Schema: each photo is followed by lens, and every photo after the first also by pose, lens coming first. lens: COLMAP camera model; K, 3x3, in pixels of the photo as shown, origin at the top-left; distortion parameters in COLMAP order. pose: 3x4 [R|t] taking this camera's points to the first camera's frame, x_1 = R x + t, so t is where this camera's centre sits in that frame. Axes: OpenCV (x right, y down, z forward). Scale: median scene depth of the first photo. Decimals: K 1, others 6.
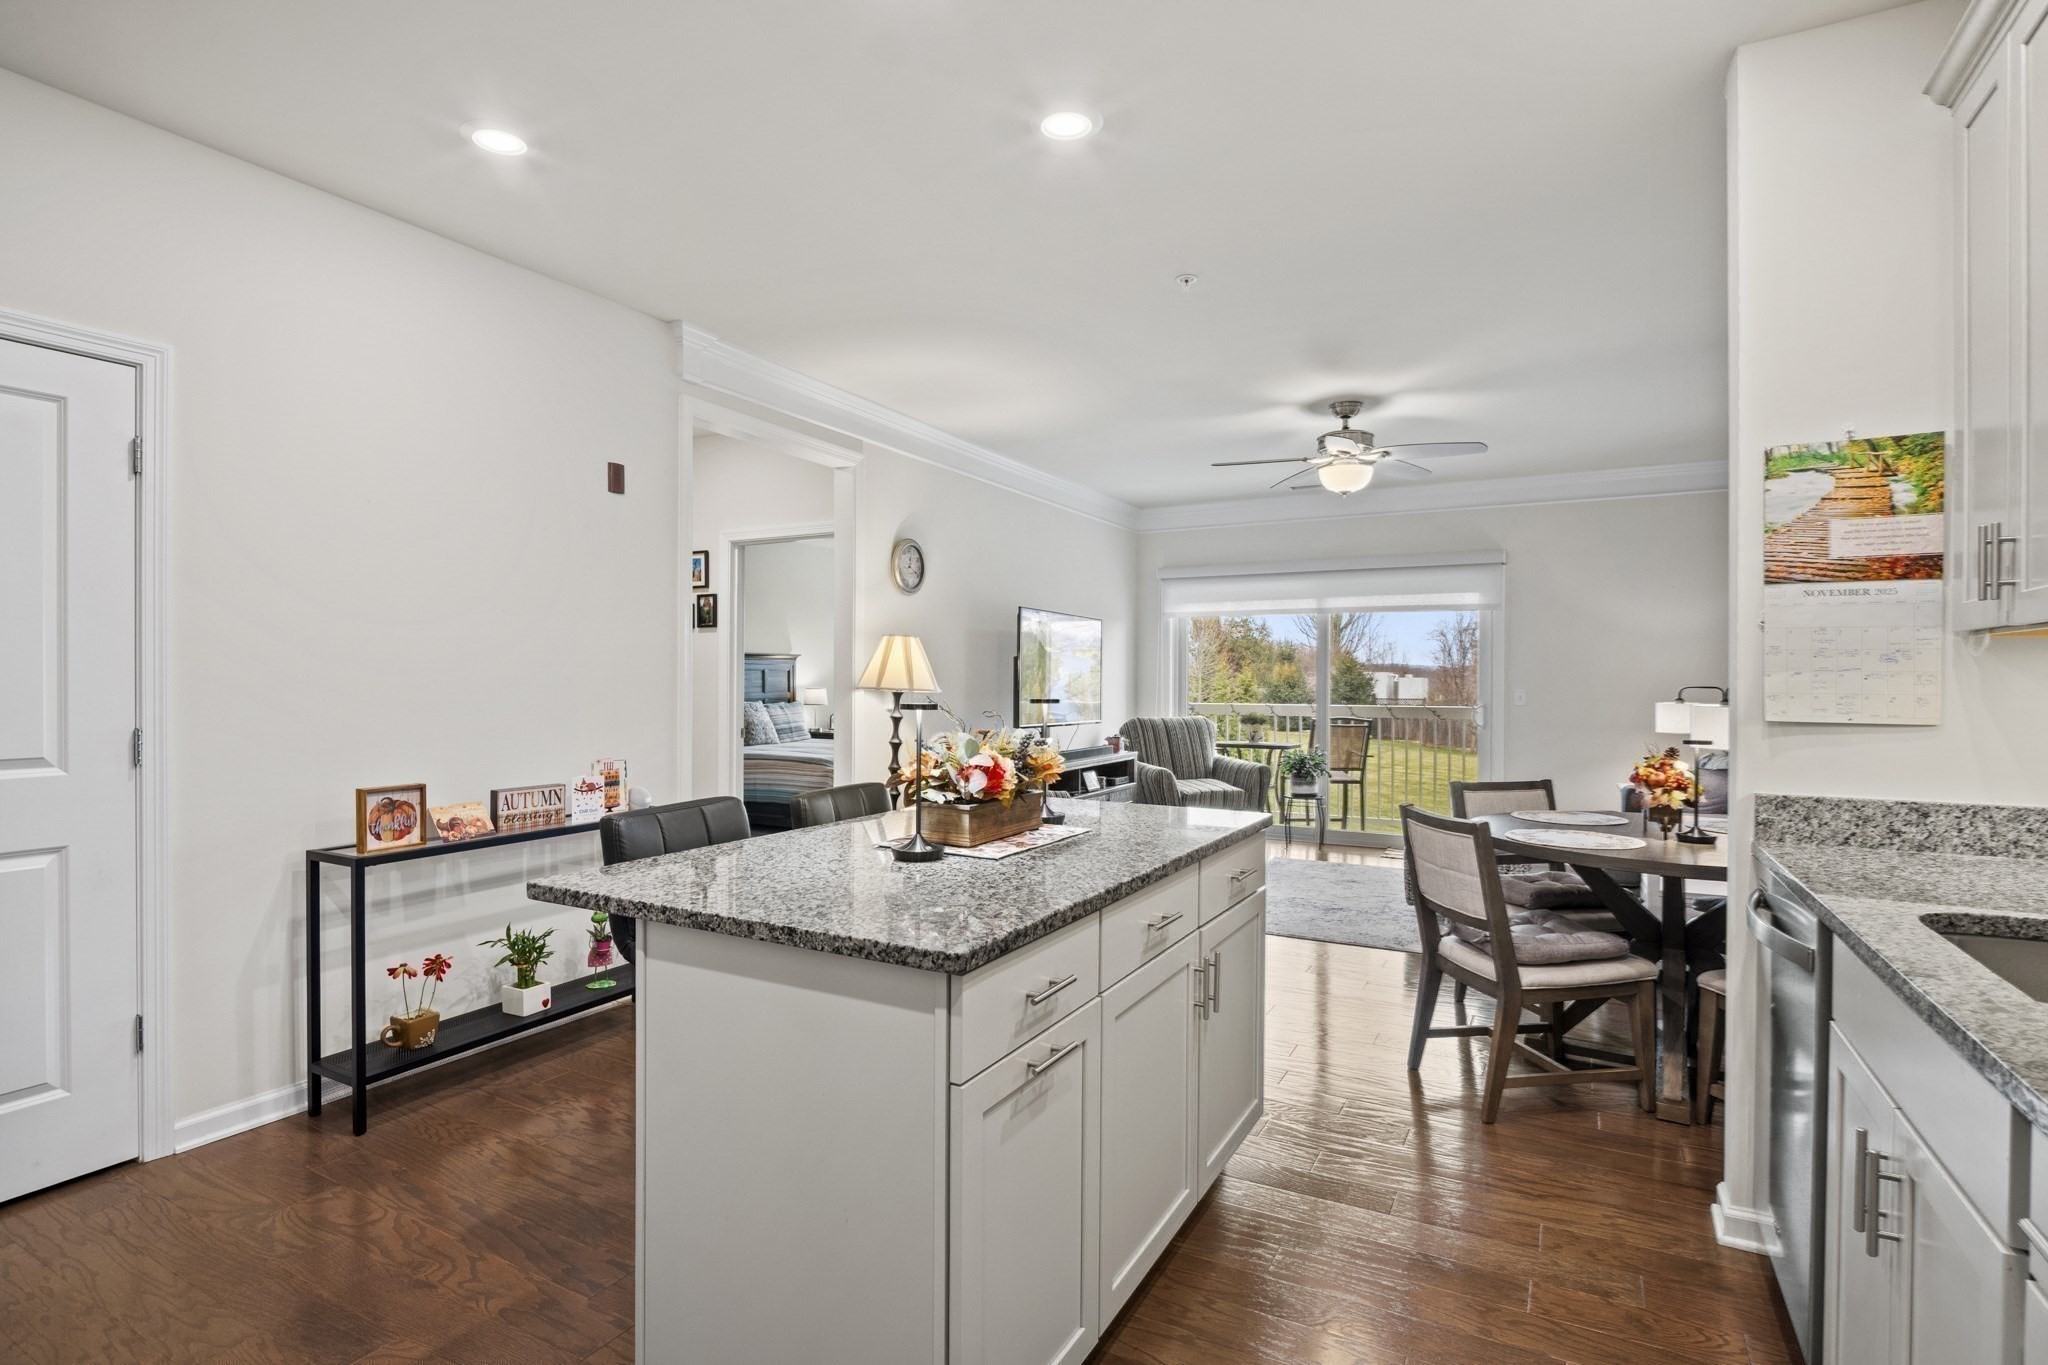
lens RADIAL K [[1008.6, 0, 999.9], [0, 1008.6, 679.6], [0, 0, 1]] dist [-0.009742, -0.003152]
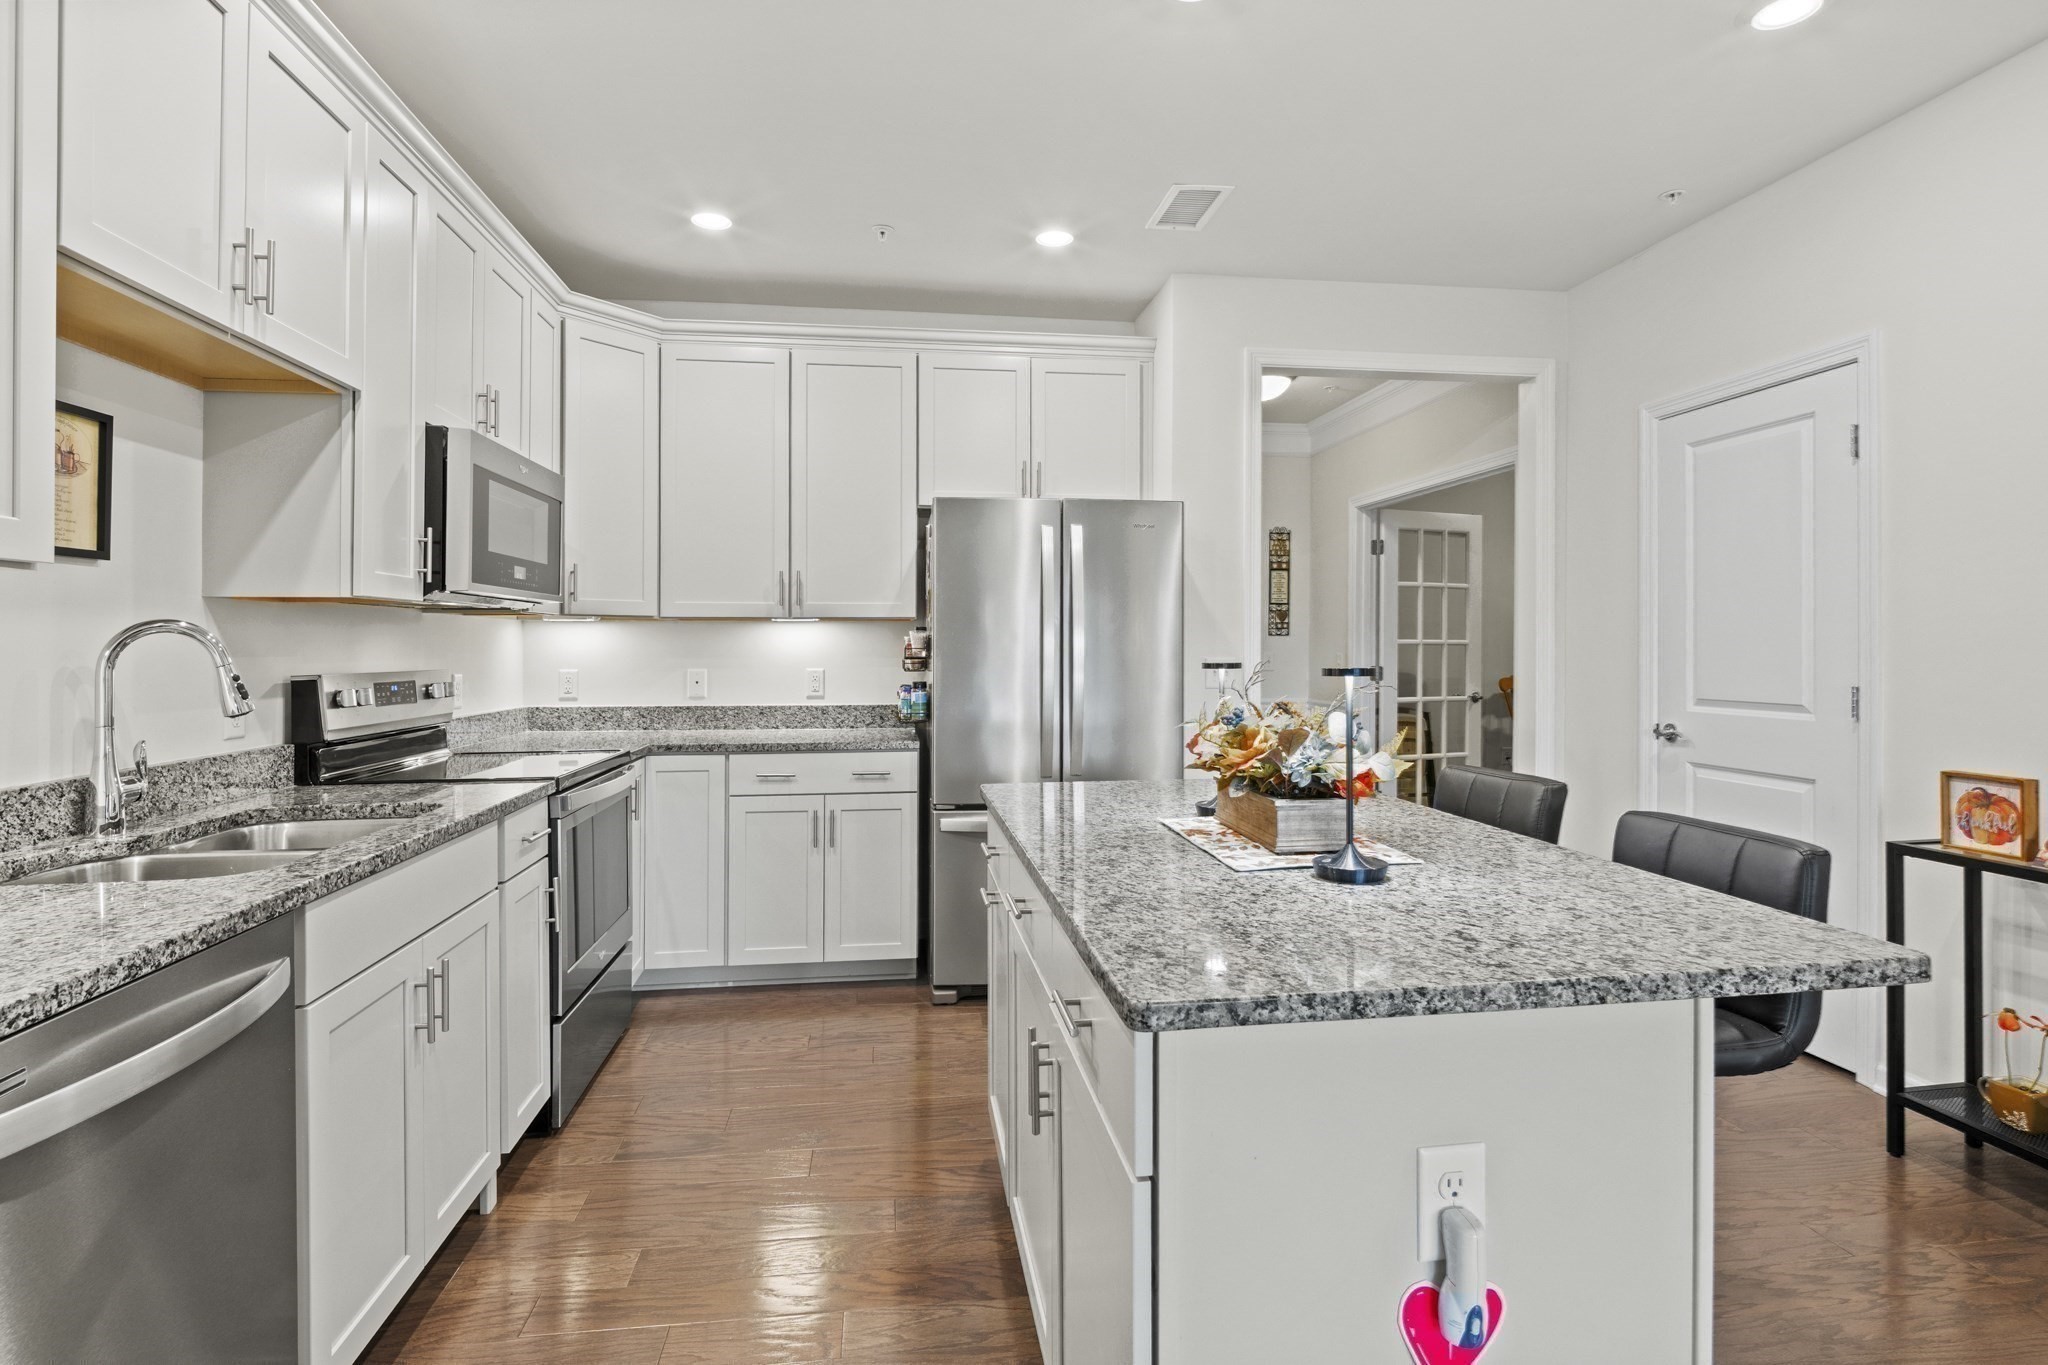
lens RADIAL K [[1008.6, 0, 1026.7], [0, 1008.6, 642.5], [0, 0, 1]] dist [-0.009742, -0.003152]
pose [[-0.791015, -0.004074, -0.611784, 0.220662], [-0.001962, 0.999990, -0.004122, 0.002531], [0.611794, -0.002060, -0.791014, 0.527505]]
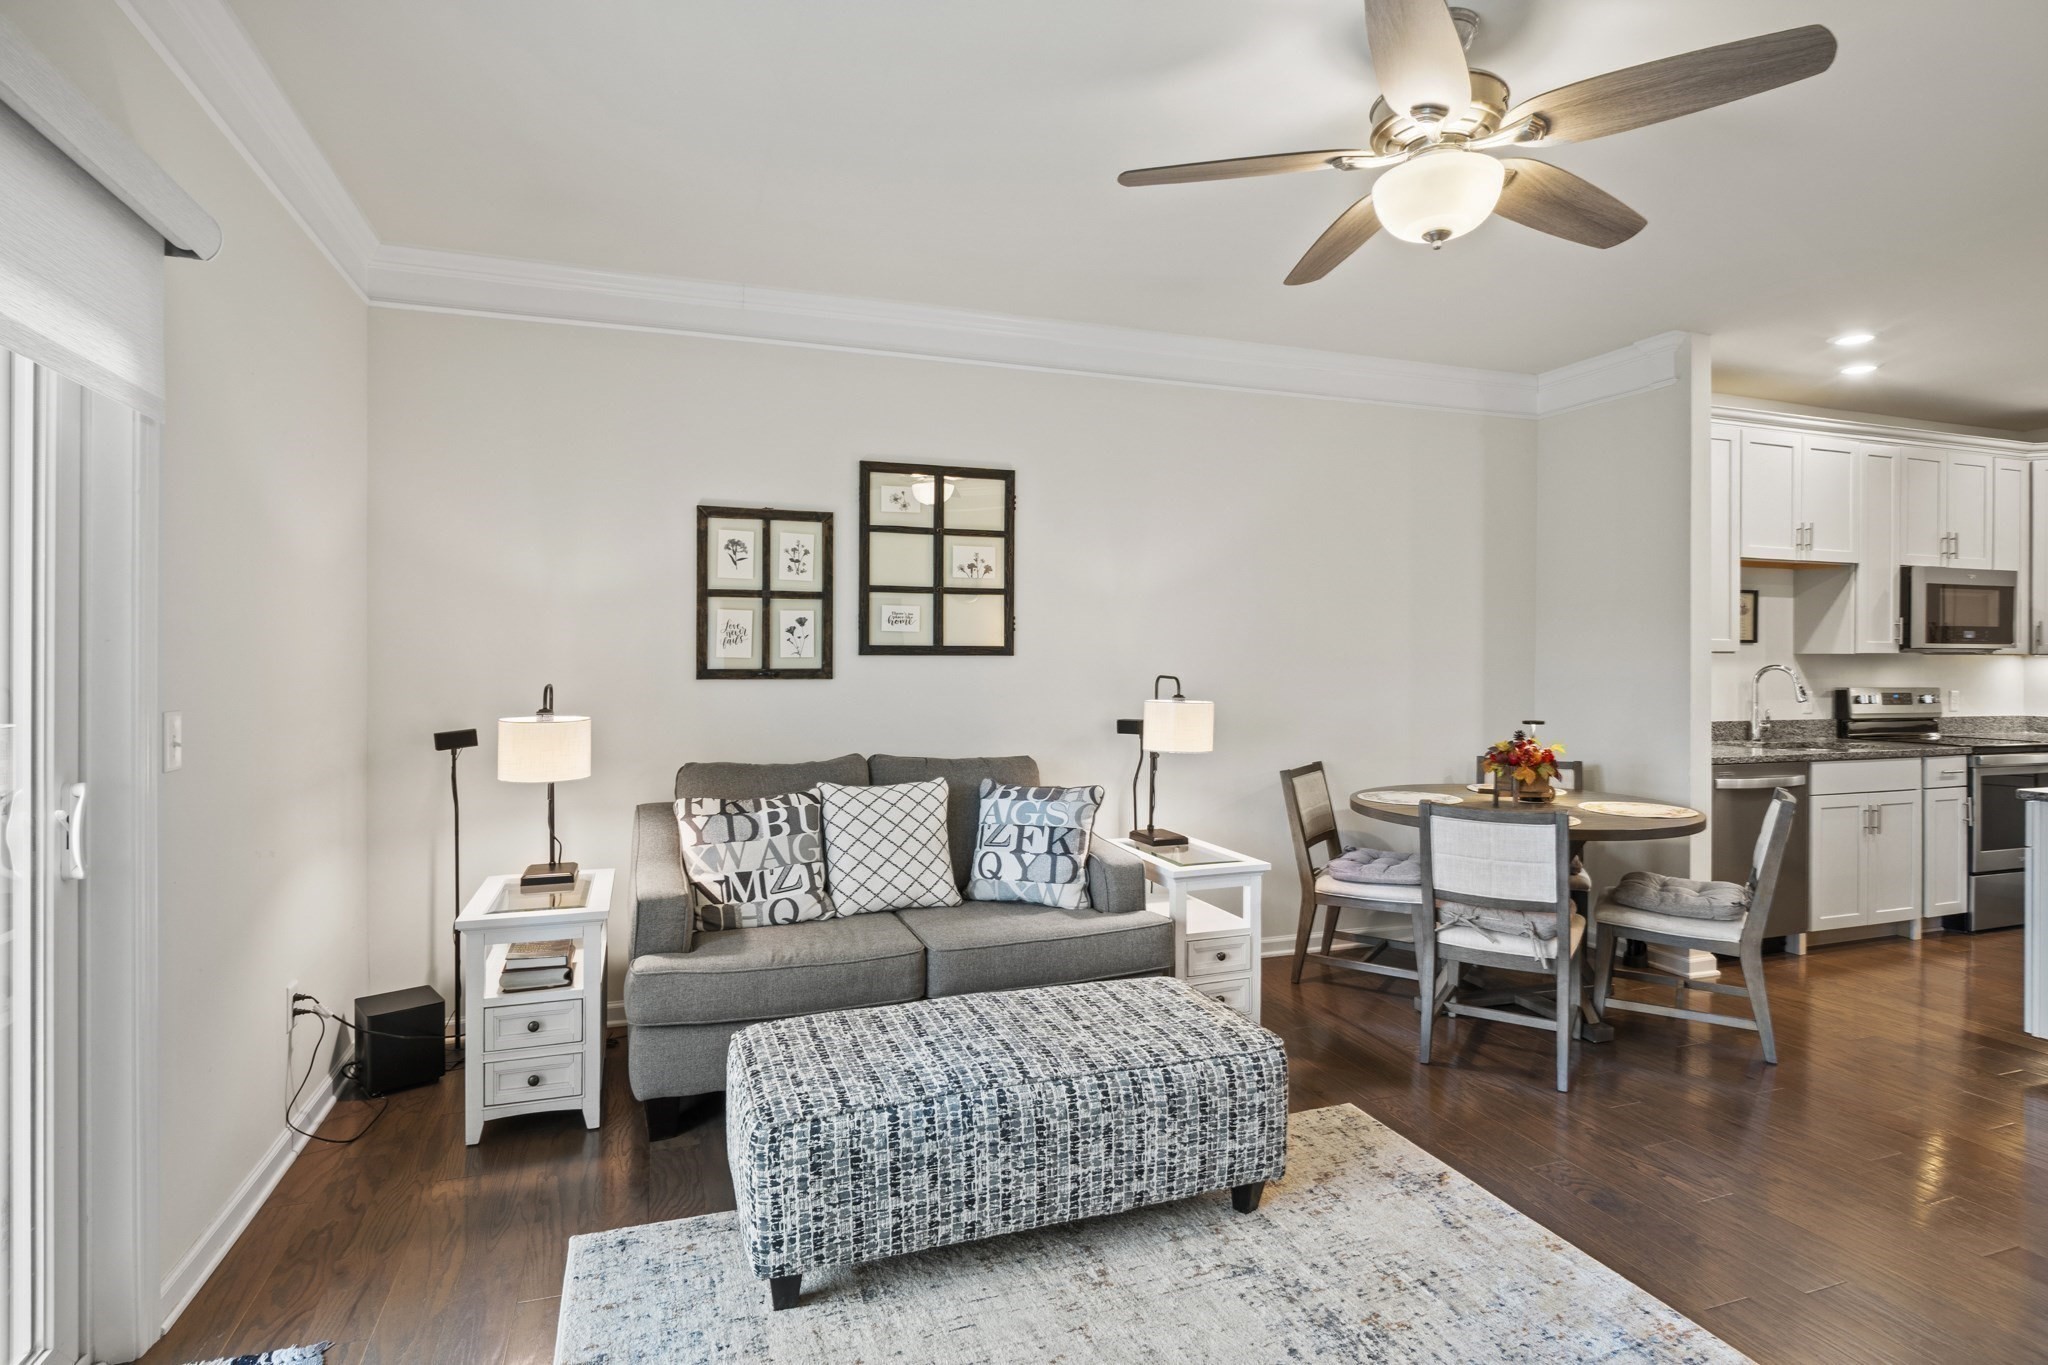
lens RADIAL K [[1008.6, 0, 1025.3], [0, 1008.6, 664.1], [0, 0, 1]] dist [-0.009742, -0.003152]
pose [[-0.744843, -0.010347, 0.667160, 0.155184], [-0.005868, 0.999943, 0.008957, -0.008985], [-0.667214, 0.002756, -0.744861, 1.123375]]
